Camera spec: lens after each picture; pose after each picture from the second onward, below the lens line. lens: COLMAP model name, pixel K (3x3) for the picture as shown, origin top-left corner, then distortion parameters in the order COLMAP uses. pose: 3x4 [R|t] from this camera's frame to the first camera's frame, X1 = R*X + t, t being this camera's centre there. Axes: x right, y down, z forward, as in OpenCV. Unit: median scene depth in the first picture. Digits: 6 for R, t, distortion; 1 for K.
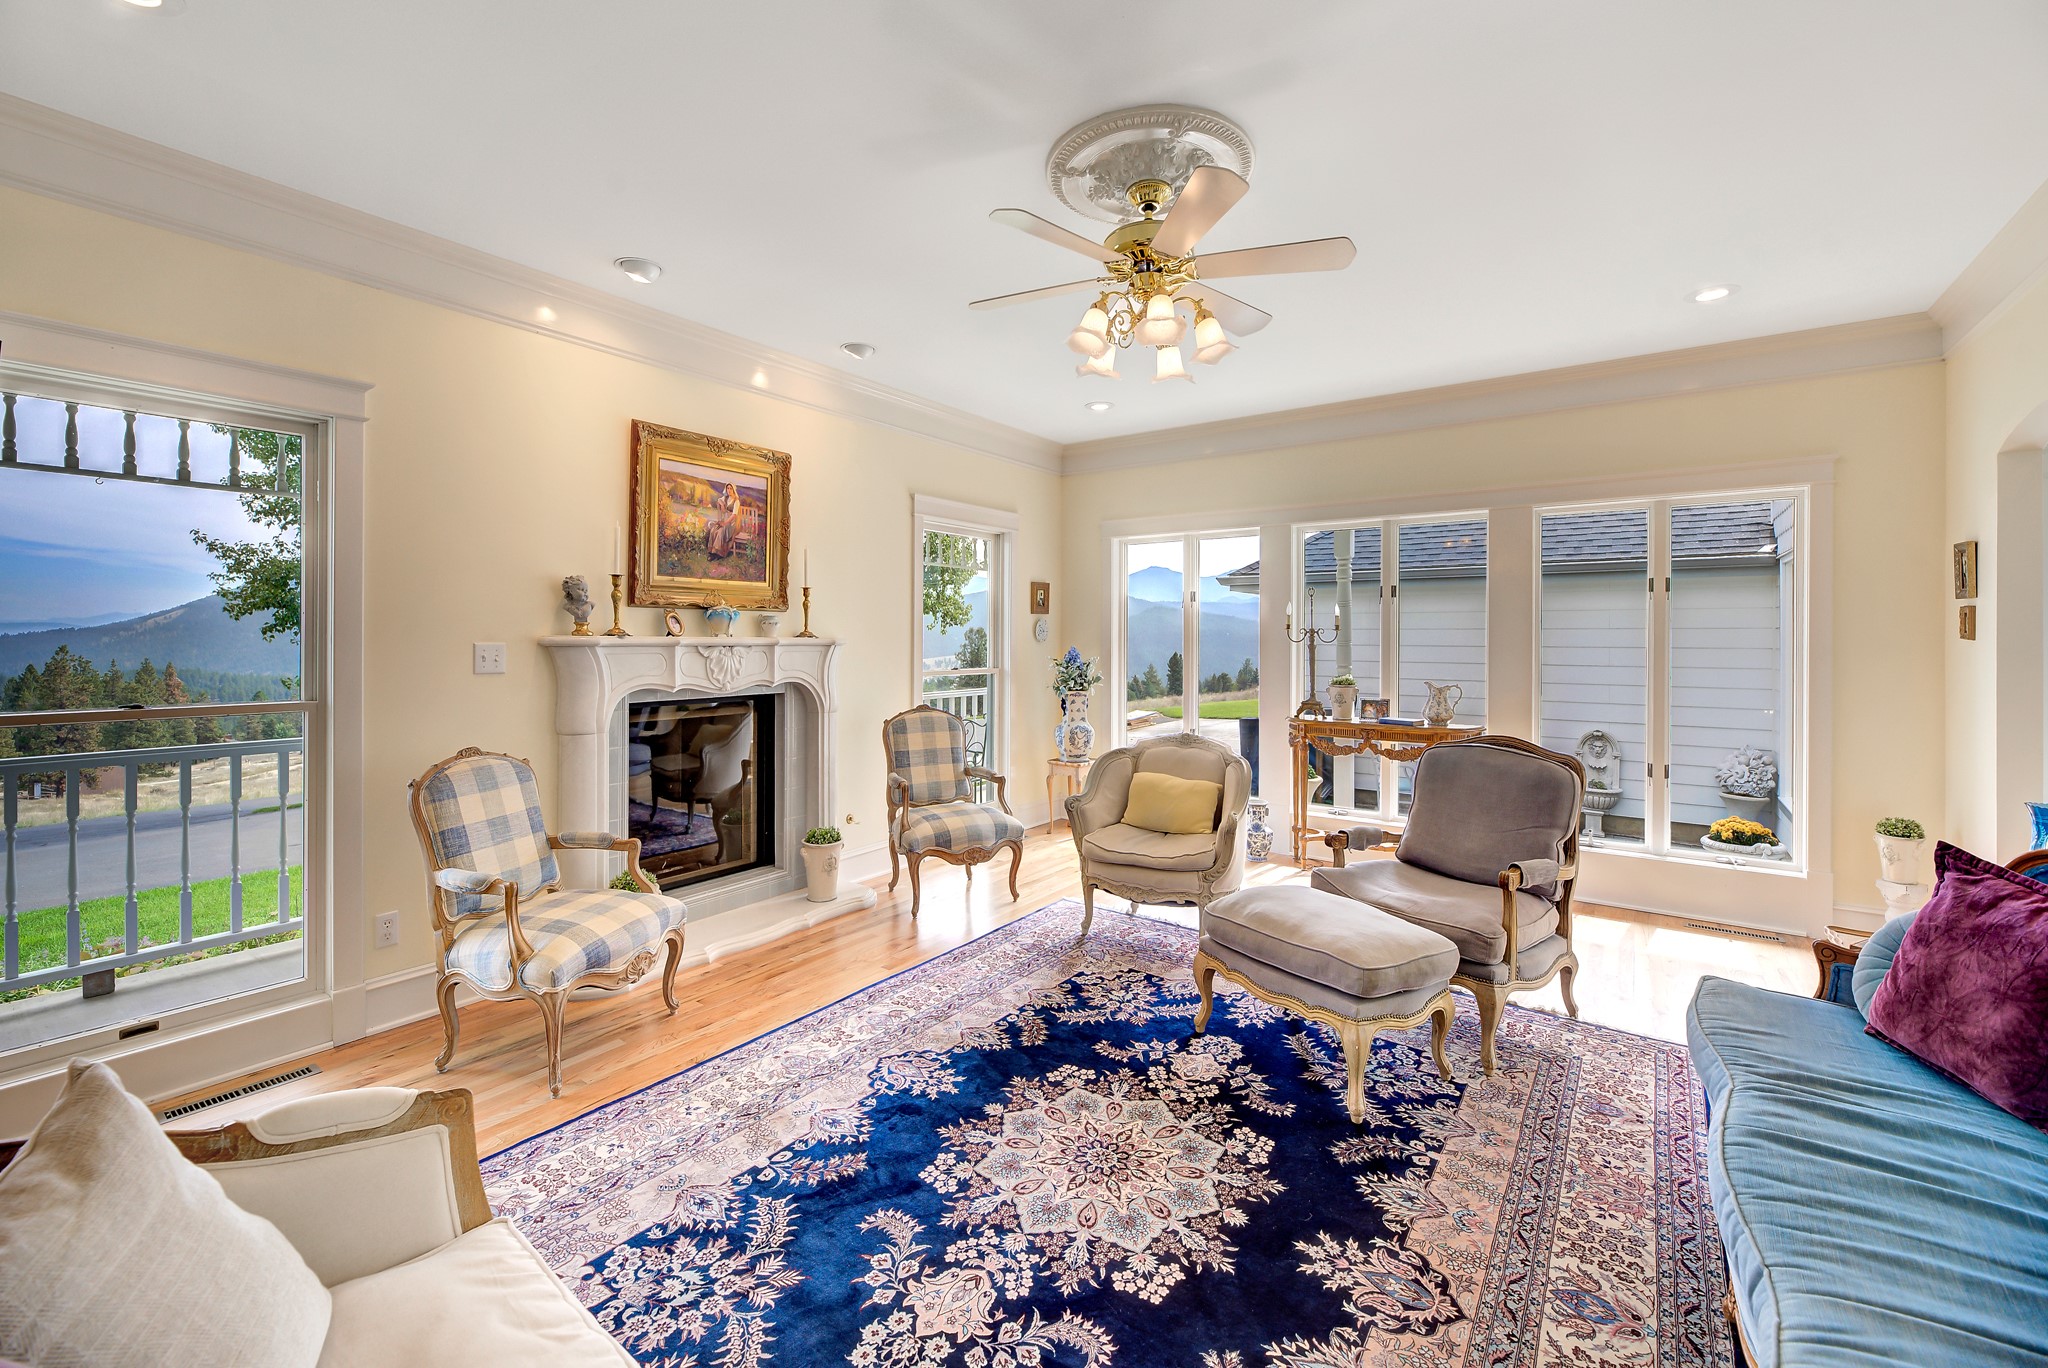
lens RADIAL K [[860.6, 0, 1032.9], [0, 860.6, 627.8], [0, 0, 1]] dist [0.000429, -0.000079]
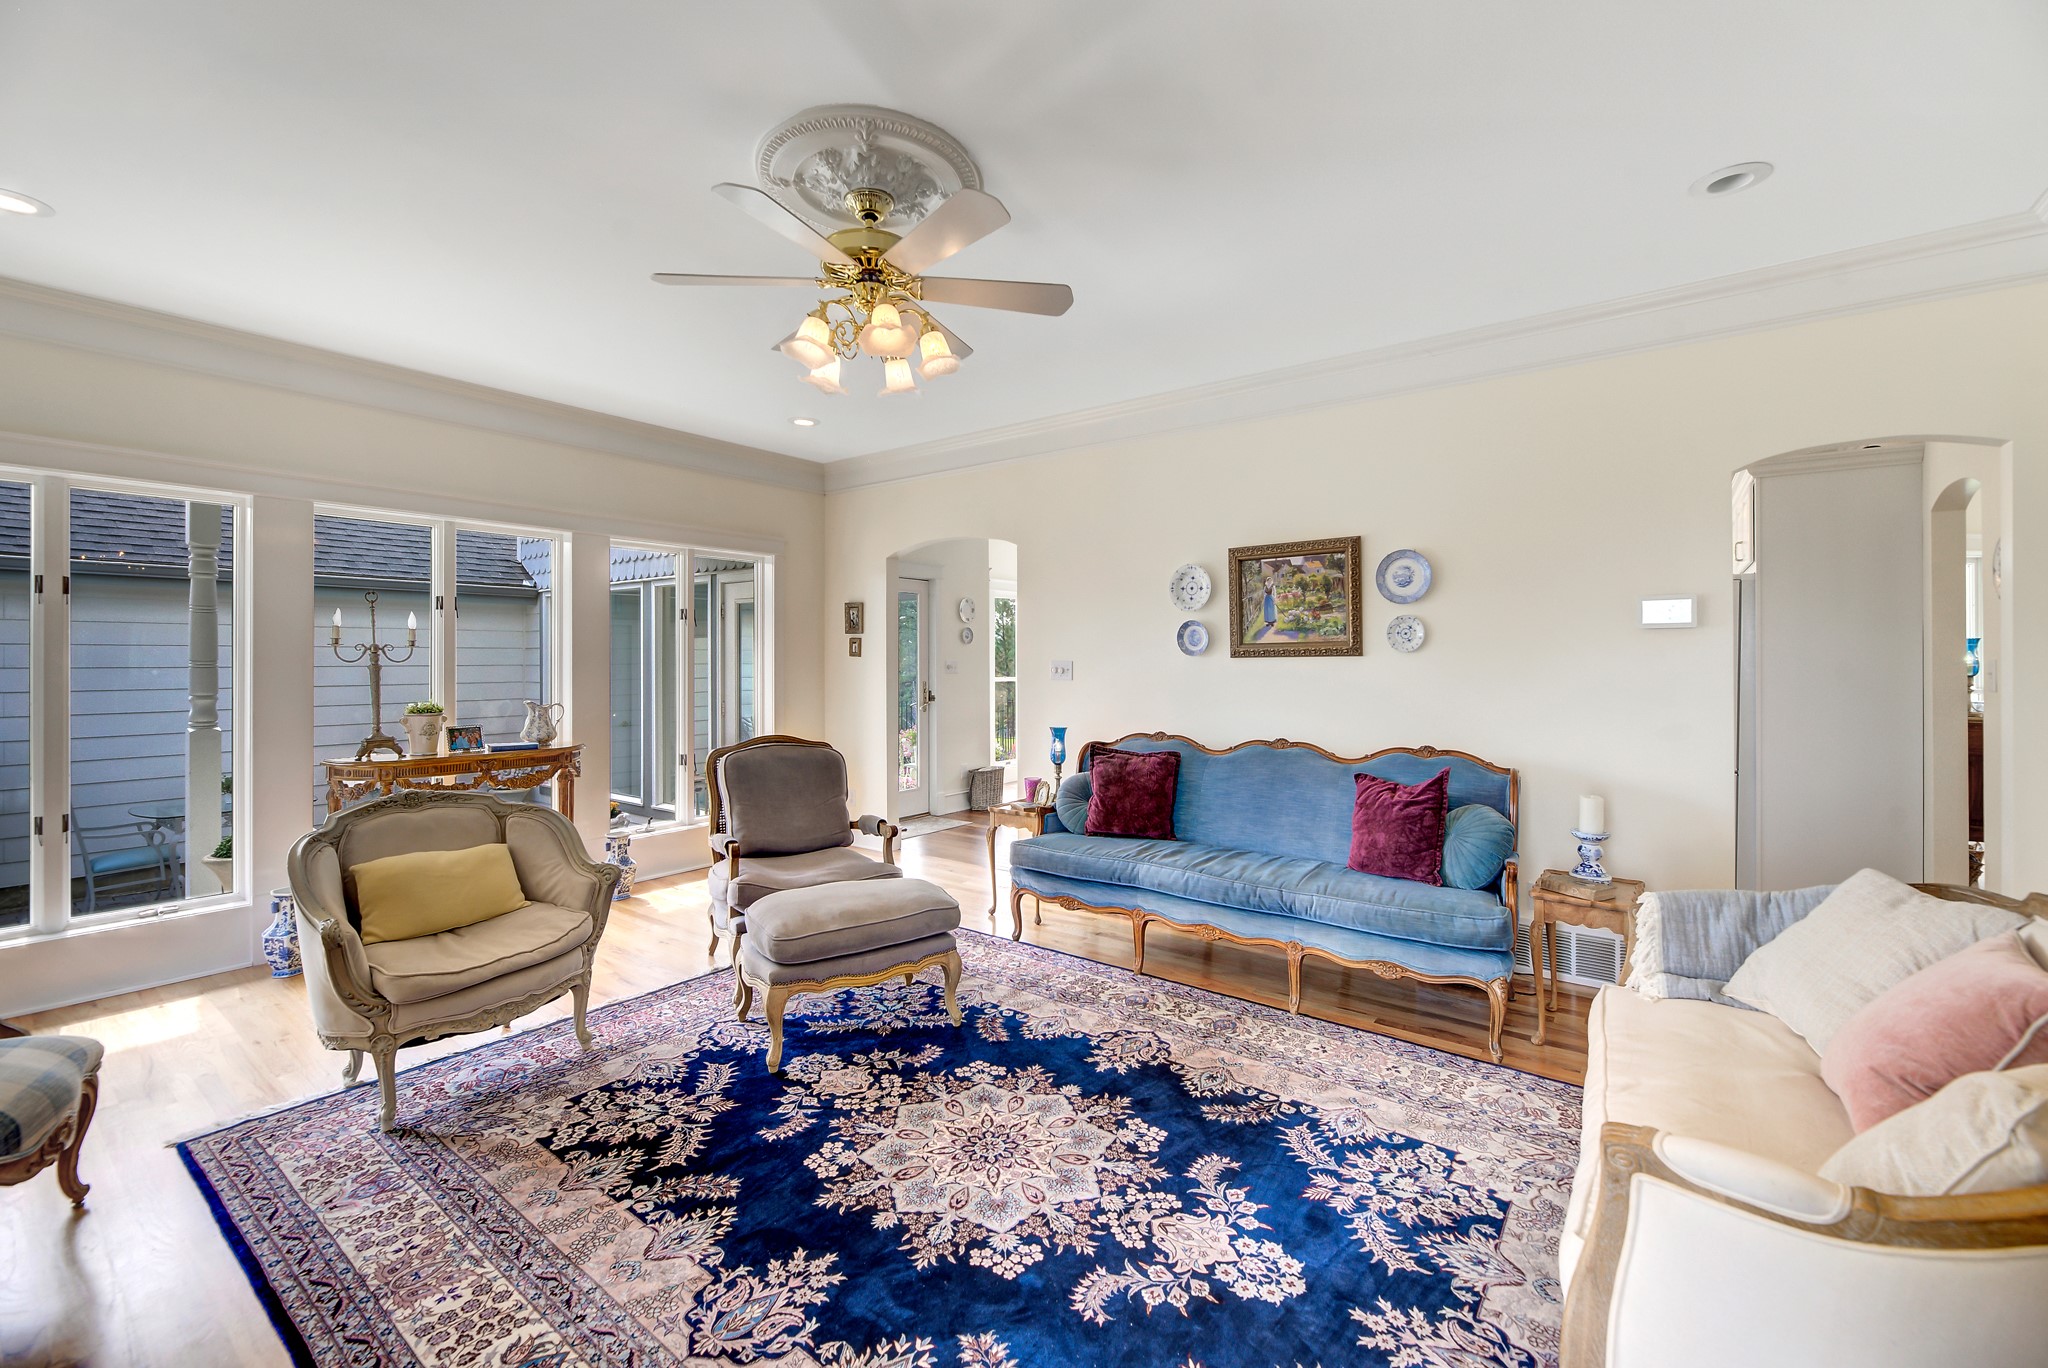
lens RADIAL K [[810.2, 0, 1015.4], [0, 810.2, 666.7], [0, 0, 1]] dist [0.000380, 0.000062]
pose [[0.026476, -0.010243, 0.999597, -0.637305], [-0.009235, 0.999902, 0.010491, 0.014241], [-0.999607, -0.009509, 0.026379, 0.671868]]
